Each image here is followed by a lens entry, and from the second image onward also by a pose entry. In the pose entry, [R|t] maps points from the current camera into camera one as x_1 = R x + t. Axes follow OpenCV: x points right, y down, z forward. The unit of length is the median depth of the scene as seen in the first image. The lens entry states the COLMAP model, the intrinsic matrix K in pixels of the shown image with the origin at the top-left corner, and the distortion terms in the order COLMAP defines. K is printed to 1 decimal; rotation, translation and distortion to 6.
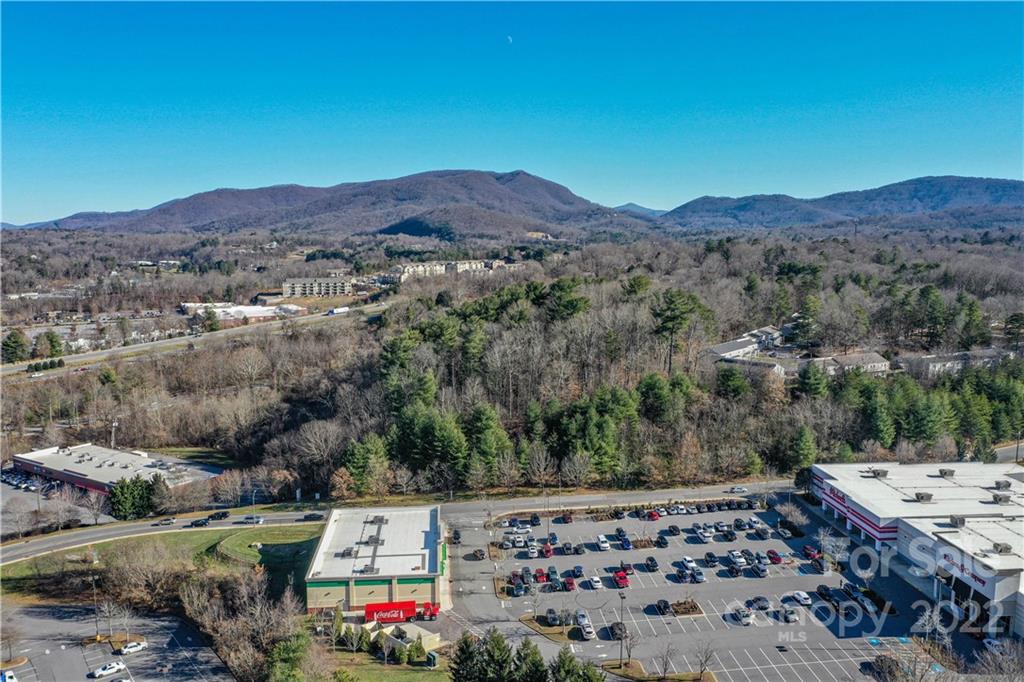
lens RADIAL K [[816.7, 0, 509.1], [0, 816.7, 324.2], [0, 0, 1]] dist [0.008498, 0.002336]
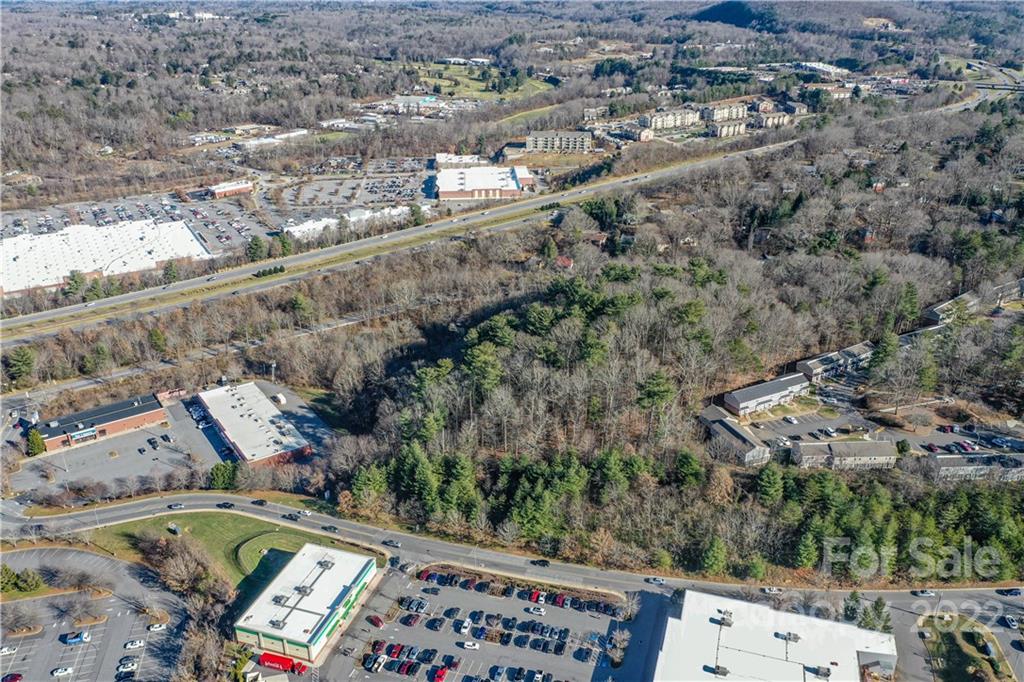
lens RADIAL K [[813.8, 0, 506.2], [0, 813.8, 335.6], [0, 0, 1]] dist [0.017290, 0.004006]
pose [[0.916882, 0.149004, -0.370304, 0.229480], [-0.033293, 0.953028, 0.301047, -0.222060], [0.397767, -0.263696, 0.878775, 0.002663]]
